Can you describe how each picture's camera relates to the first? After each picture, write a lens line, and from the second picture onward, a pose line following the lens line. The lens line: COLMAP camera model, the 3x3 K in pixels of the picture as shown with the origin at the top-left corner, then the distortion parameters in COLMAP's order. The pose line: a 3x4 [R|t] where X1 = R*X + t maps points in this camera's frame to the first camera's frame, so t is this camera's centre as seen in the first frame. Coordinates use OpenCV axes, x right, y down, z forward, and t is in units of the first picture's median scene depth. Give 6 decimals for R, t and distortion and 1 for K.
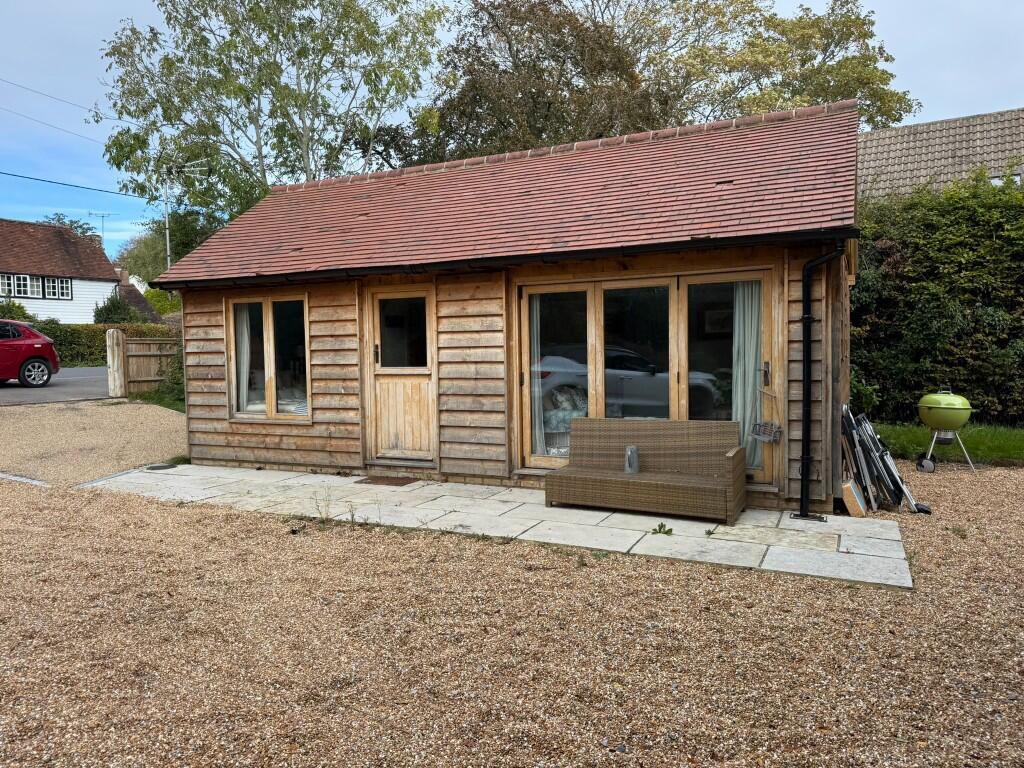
lens RADIAL K [[722.5, 0, 512.0], [0, 722.5, 384.0], [0, 0, 1]] dist [0.163790, -0.258150]
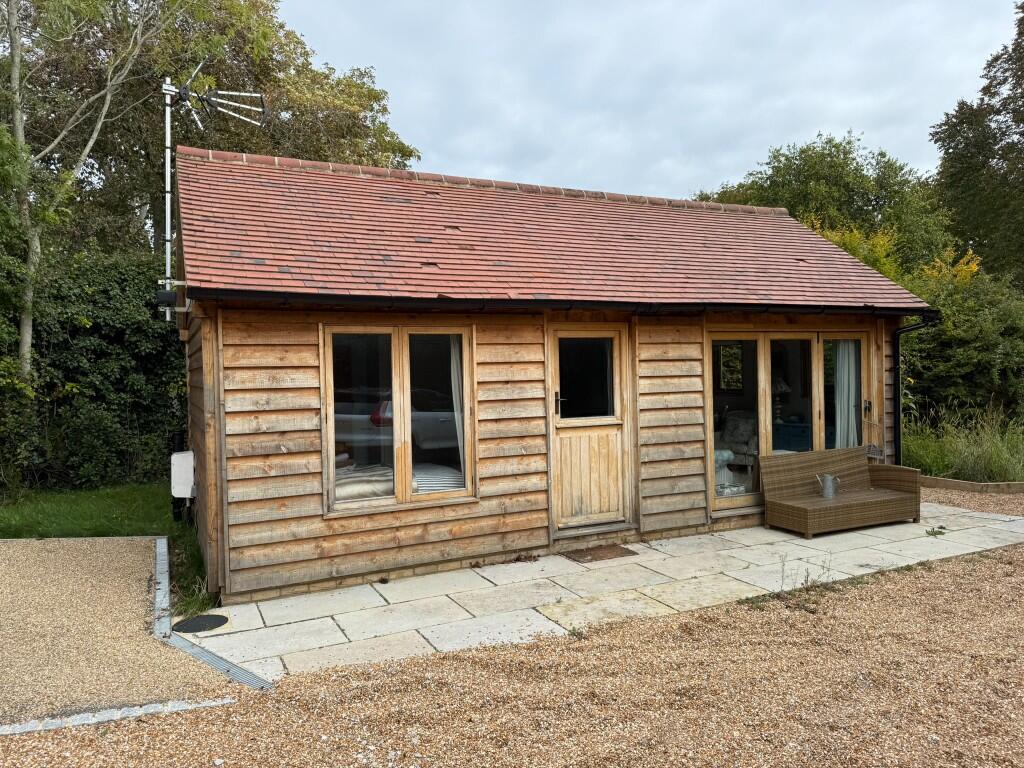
lens RADIAL K [[722.5, 0, 512.0], [0, 722.5, 384.0], [0, 0, 1]] dist [0.163790, -0.258150]
pose [[0.609661, -0.012439, 0.792565, -0.876219], [0.046810, 0.998697, -0.020333, -0.049034], [-0.791279, 0.049496, 0.609448, 0.540538]]
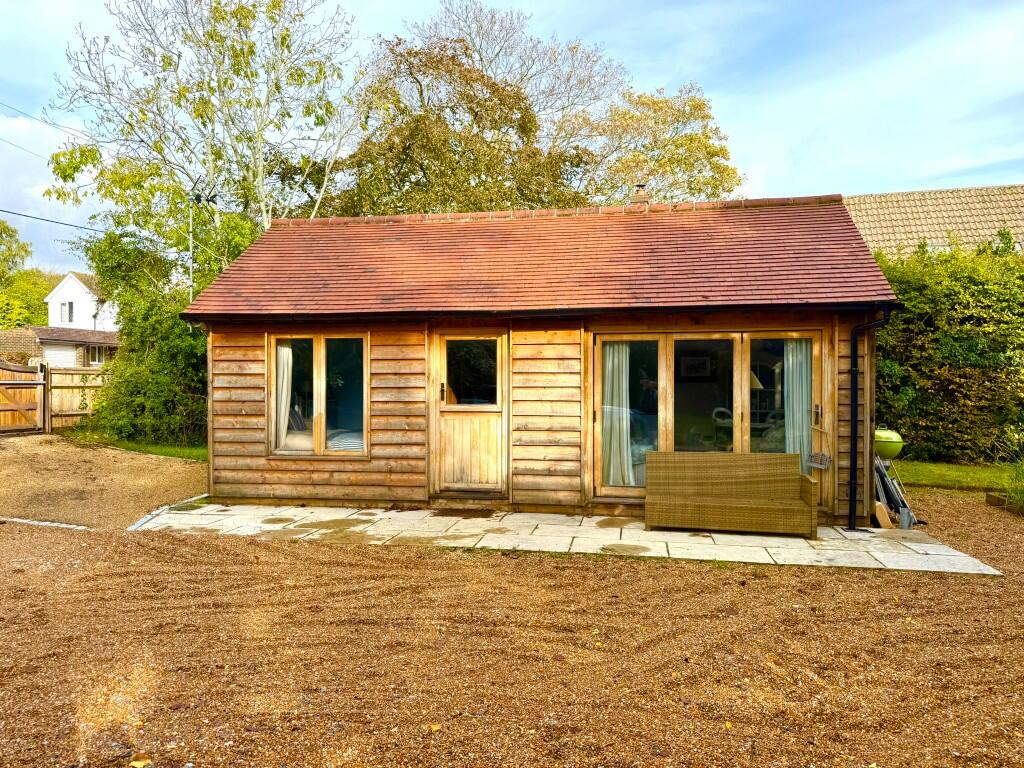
lens RADIAL K [[722.5, 0, 512.0], [0, 722.5, 384.0], [0, 0, 1]] dist [0.163790, -0.258150]
pose [[0.962047, 0.016069, 0.272412, -0.377917], [-0.003988, 0.998986, -0.044844, -0.005784], [-0.272856, 0.042056, 0.961135, -0.037135]]
